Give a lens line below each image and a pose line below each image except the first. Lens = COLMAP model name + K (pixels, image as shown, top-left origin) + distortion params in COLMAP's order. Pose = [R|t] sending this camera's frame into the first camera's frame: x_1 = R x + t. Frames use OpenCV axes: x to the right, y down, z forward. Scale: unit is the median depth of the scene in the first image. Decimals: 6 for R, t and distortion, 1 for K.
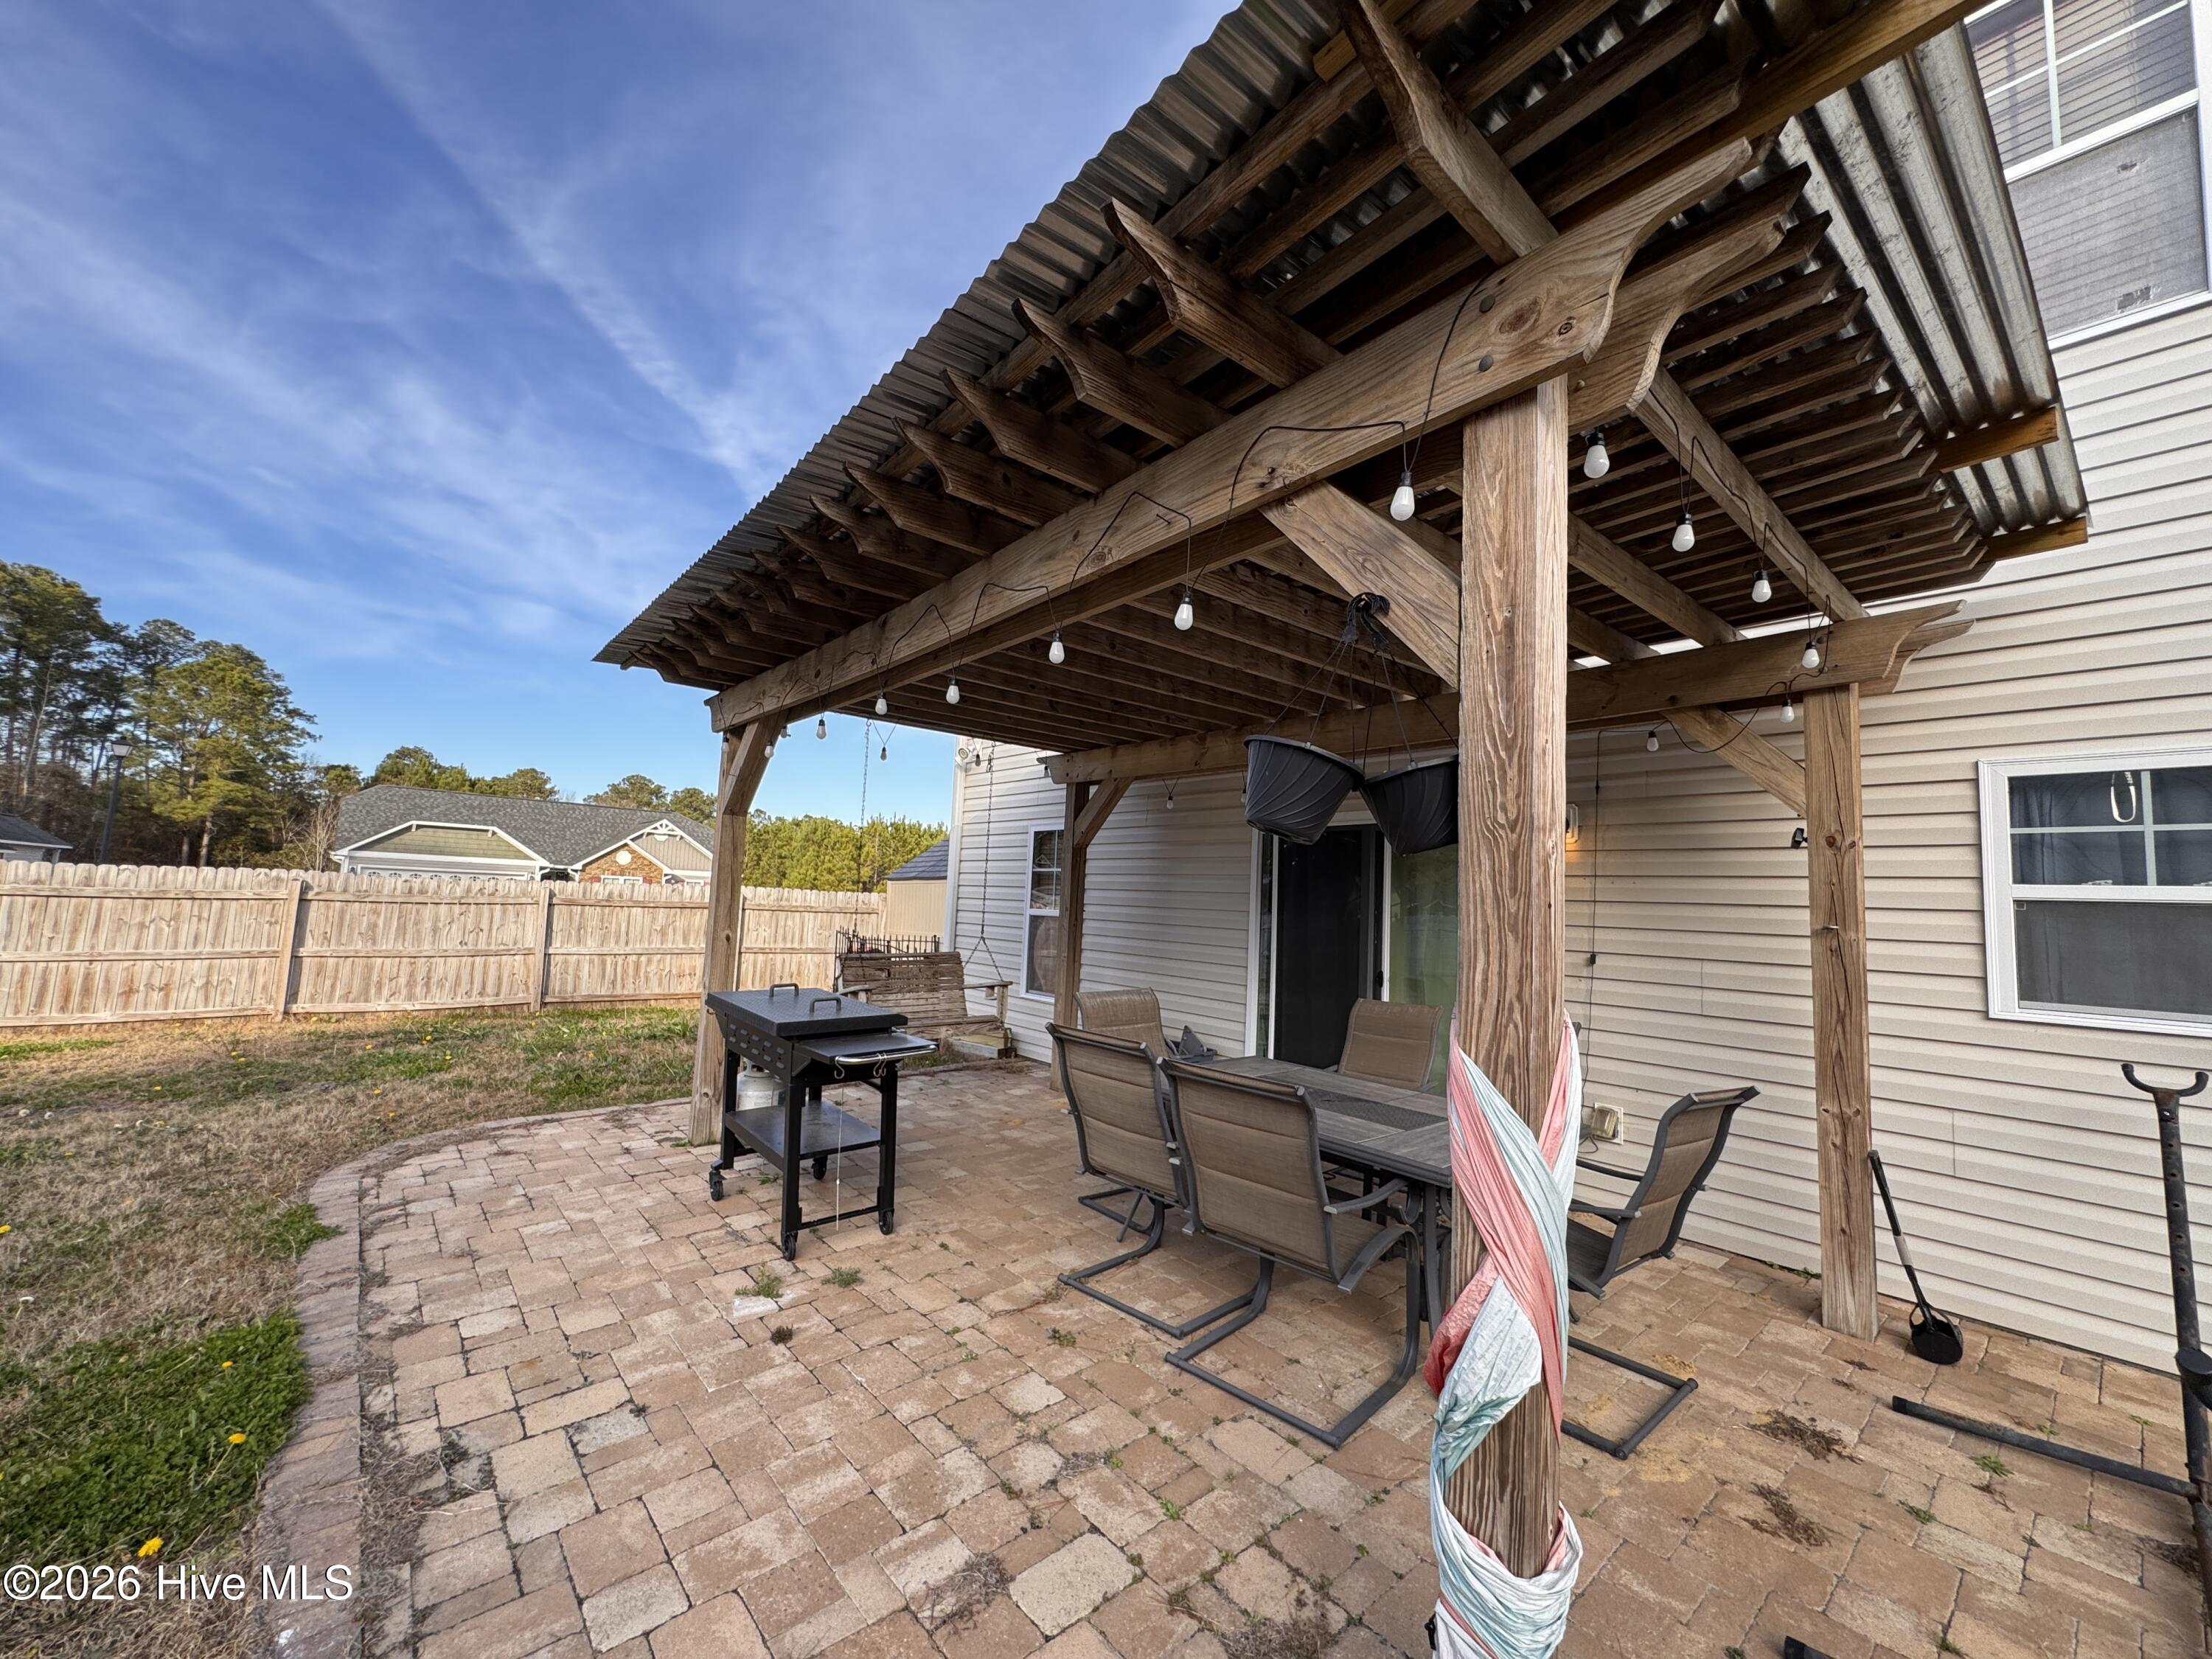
lens RADIAL K [[886.6, 0, 1108.3], [0, 886.6, 824.0], [0, 0, 1]] dist [-0.003056, 0.001966]
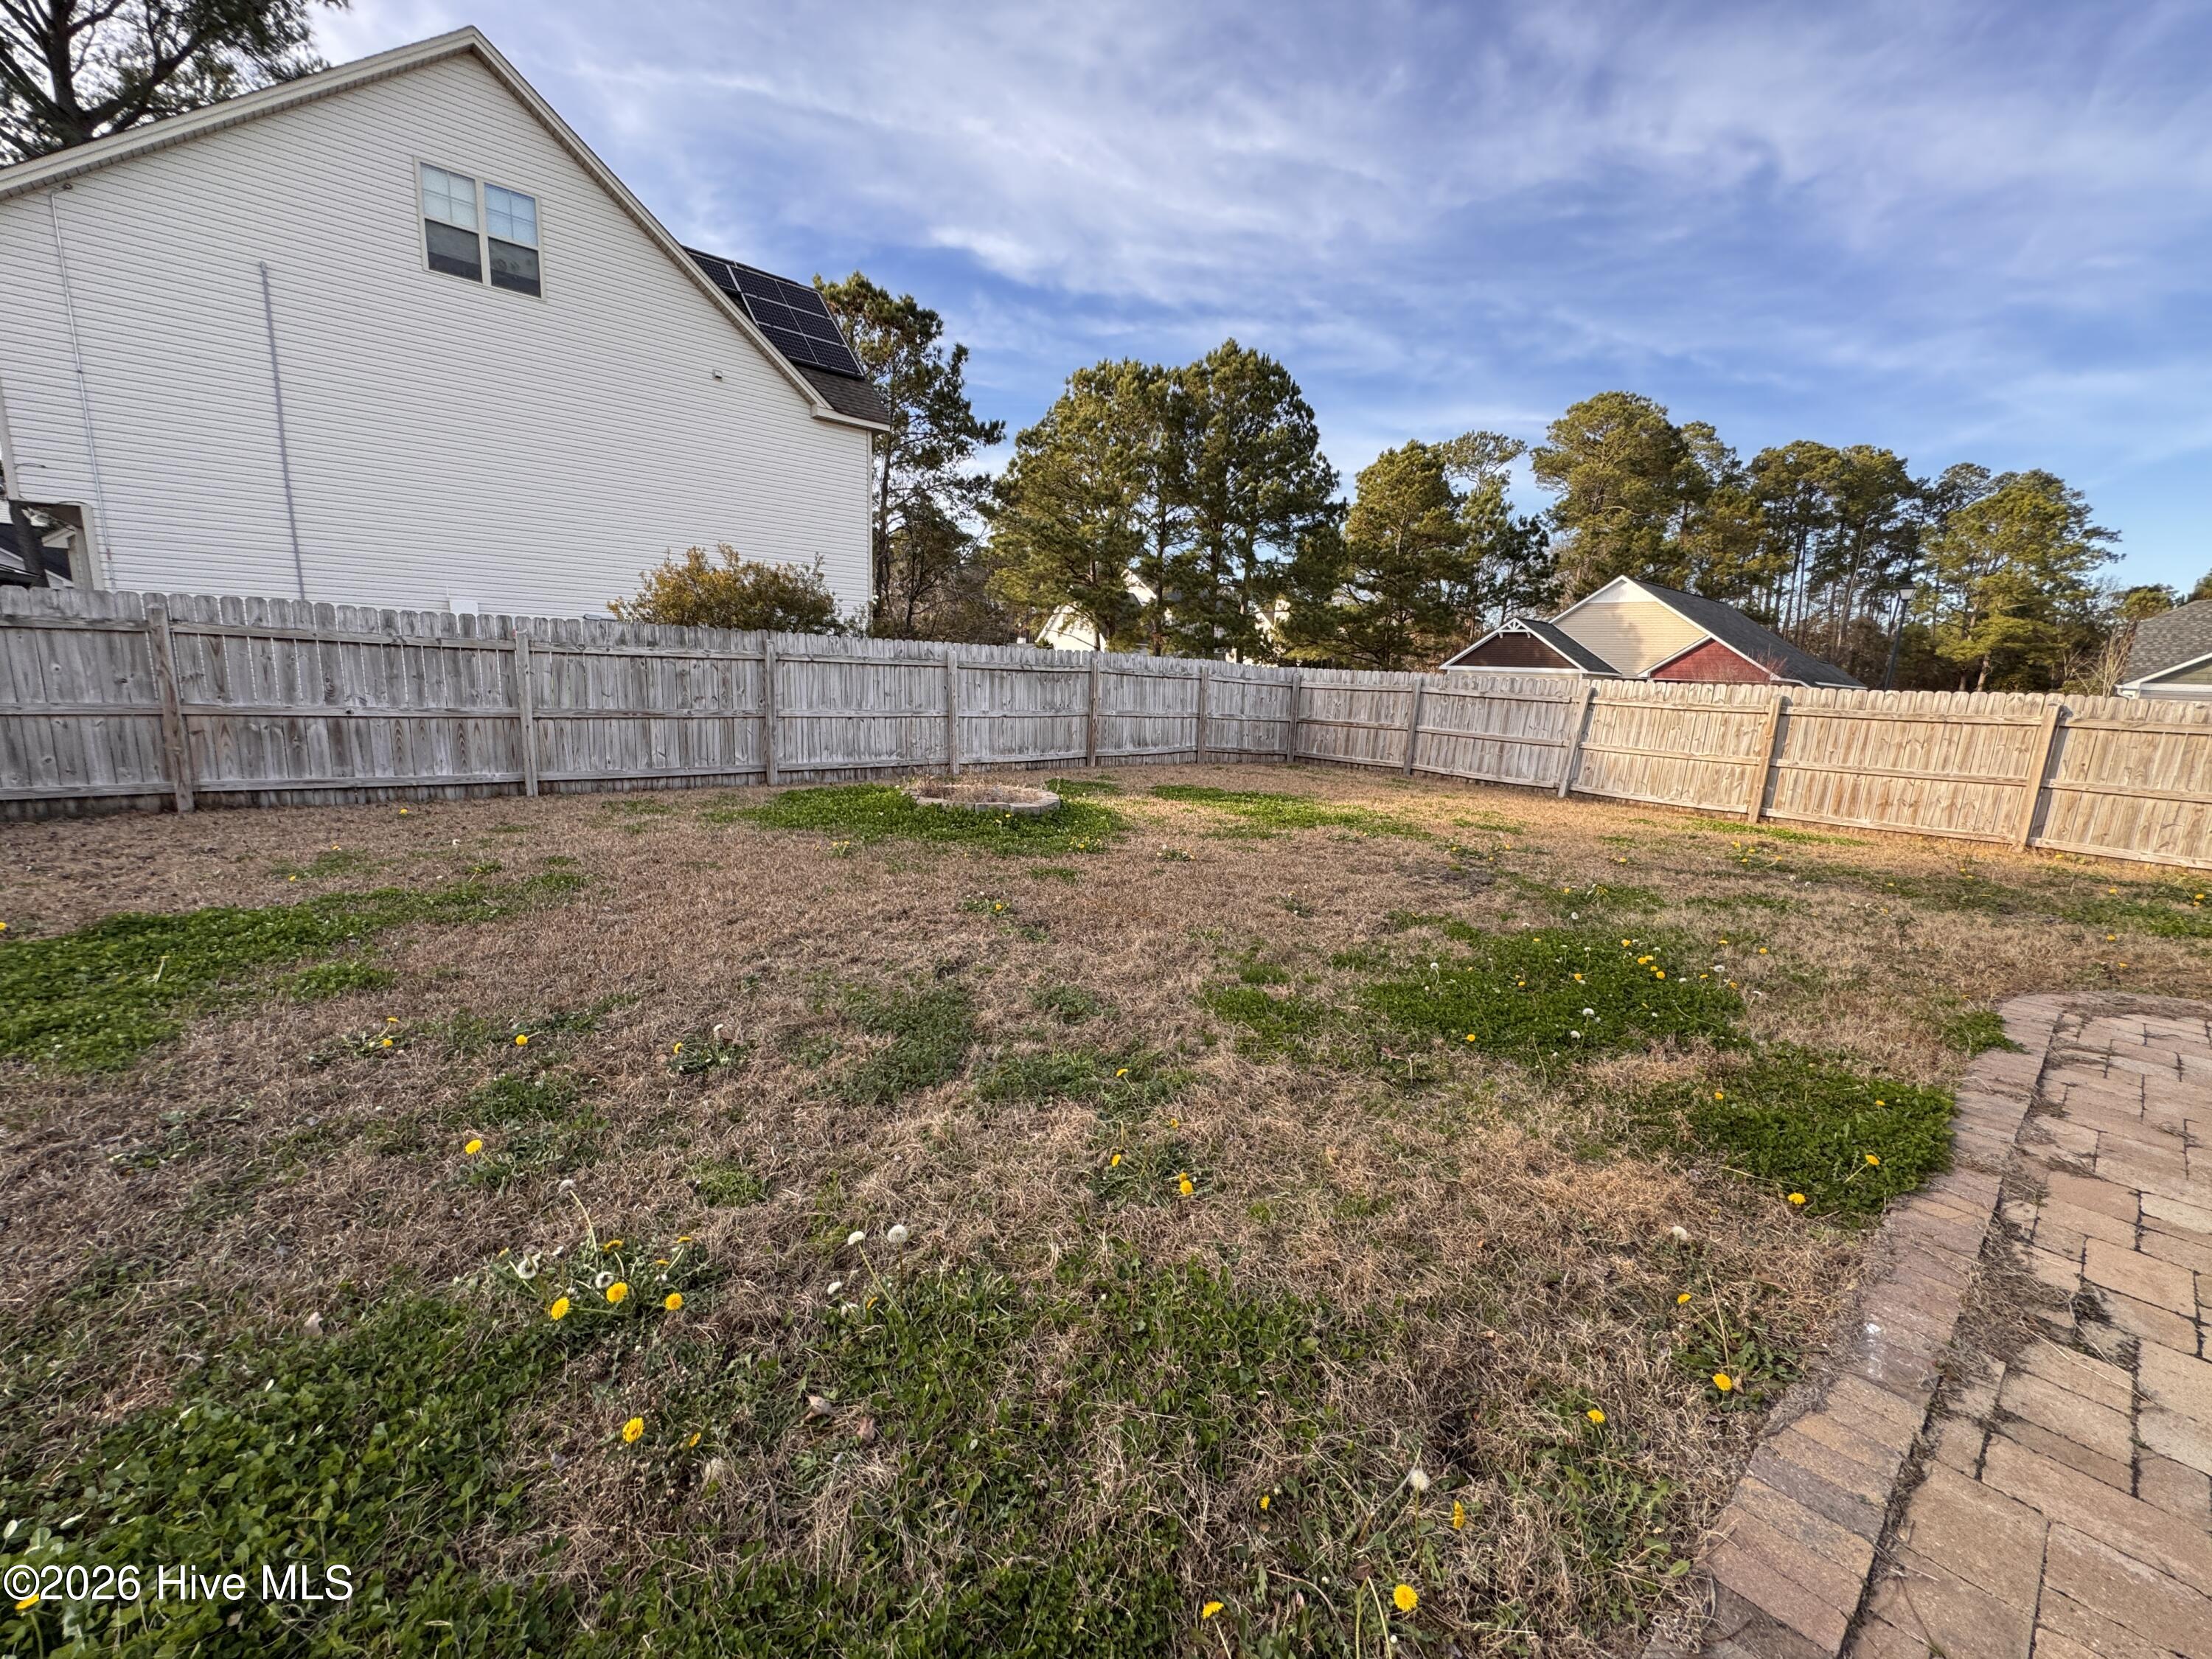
lens RADIAL K [[886.6, 0, 1108.3], [0, 886.6, 824.0], [0, 0, 1]] dist [-0.003056, 0.001966]
pose [[0.000782, 0.131682, -0.991292, 0.013938], [0.044818, 0.990291, 0.131584, 0.022358], [0.998995, -0.044530, -0.005127, 0.017971]]
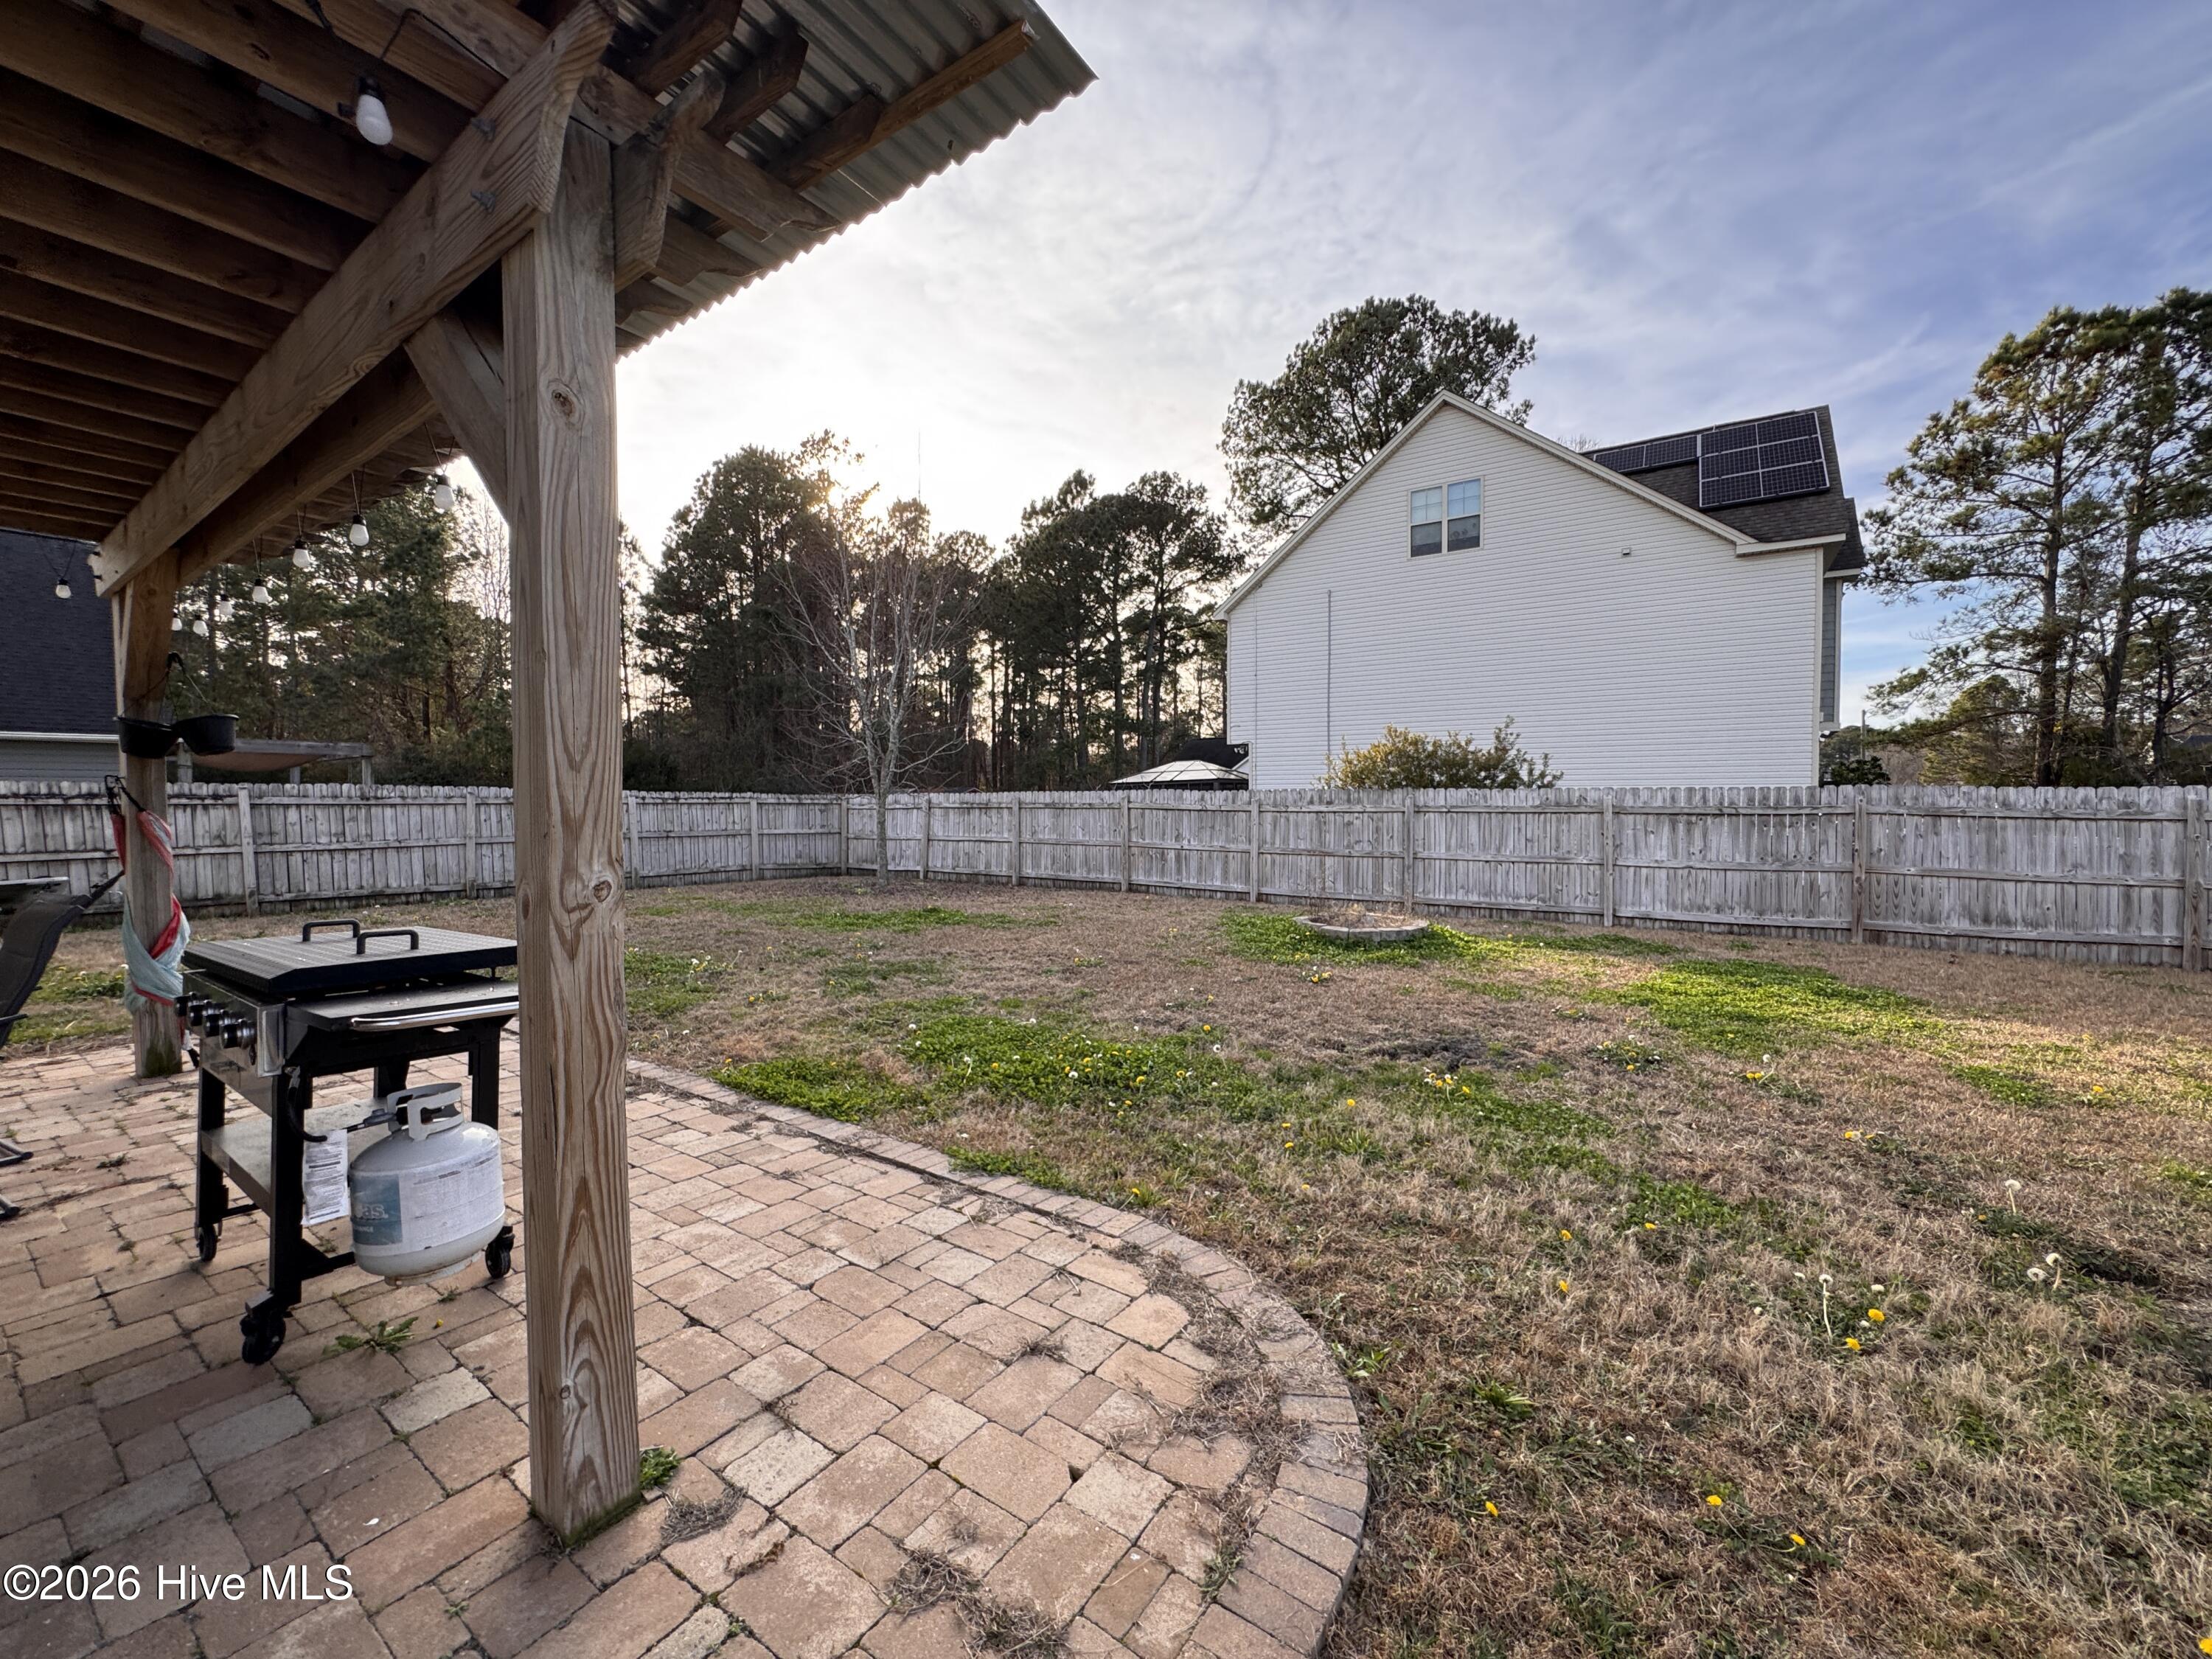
lens RADIAL K [[886.6, 0, 1108.3], [0, 886.6, 824.0], [0, 0, 1]] dist [-0.003056, 0.001966]
pose [[-0.965792, -0.033617, -0.257130, -0.314616], [-0.016334, 0.997479, -0.069058, 0.067099], [0.258803, -0.062496, -0.963906, 0.792940]]
